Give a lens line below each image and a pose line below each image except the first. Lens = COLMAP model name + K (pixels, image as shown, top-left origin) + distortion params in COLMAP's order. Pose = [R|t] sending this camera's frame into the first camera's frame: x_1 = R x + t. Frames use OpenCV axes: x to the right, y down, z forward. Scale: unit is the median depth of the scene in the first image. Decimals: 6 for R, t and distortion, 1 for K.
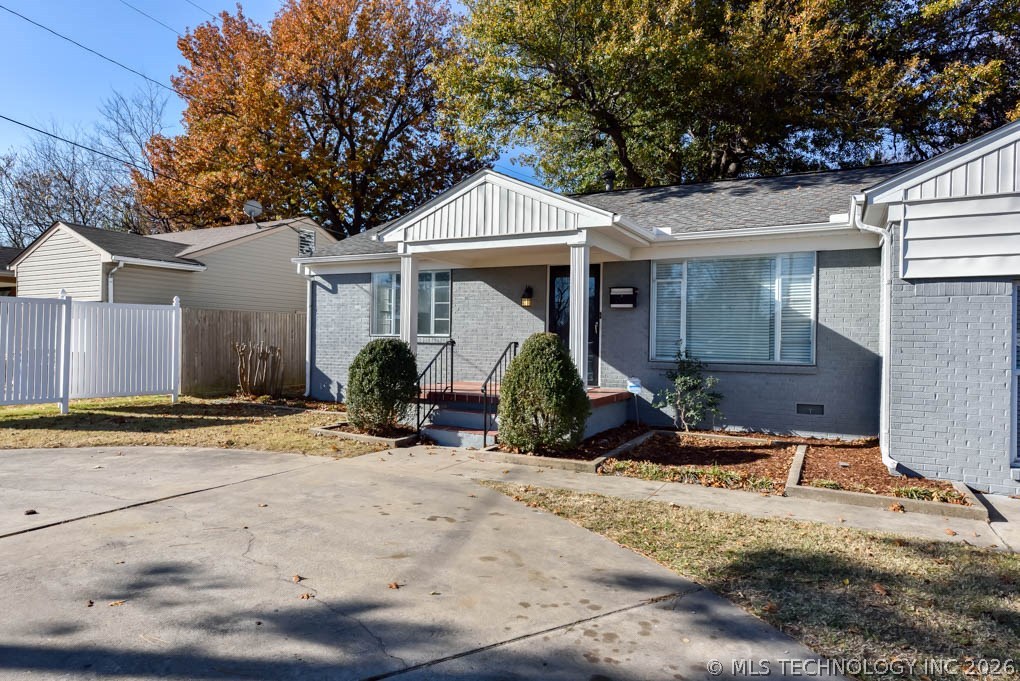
lens RADIAL K [[627.0, 0, 508.8], [0, 627.0, 339.4], [0, 0, 1]] dist [-0.005923, -0.000310]
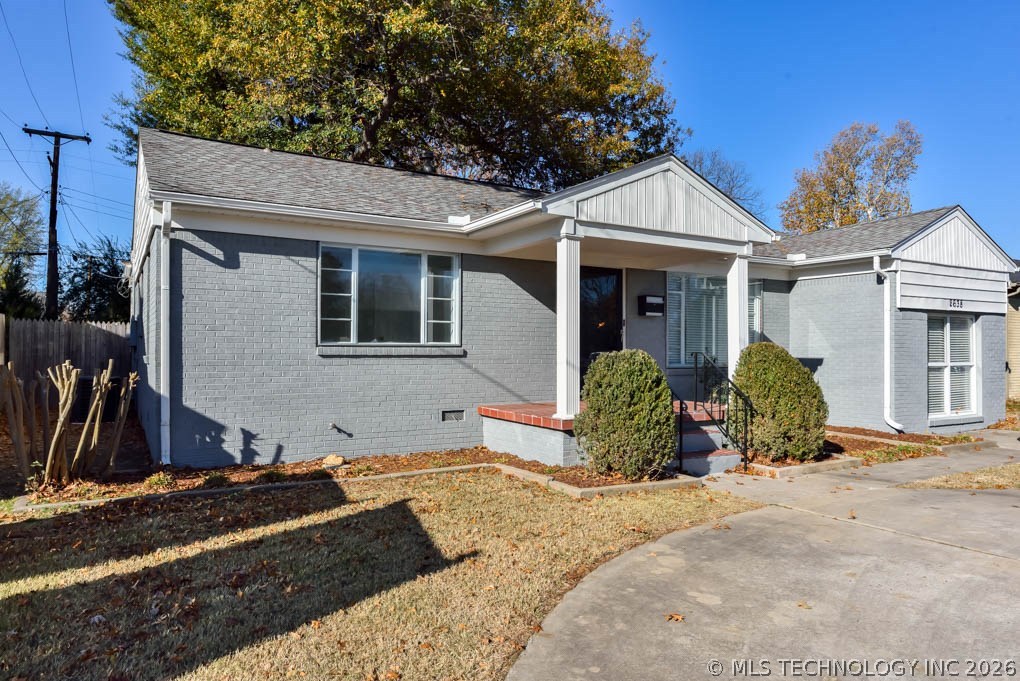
lens RADIAL K [[668.4, 0, 510.3], [0, 668.4, 341.1], [0, 0, 1]] dist [0.001070, -0.000080]
pose [[0.513808, -0.002296, 0.857902, -0.871086], [0.003557, 0.999994, 0.000546, -0.011926], [-0.857898, 0.002771, 0.513813, 0.651788]]
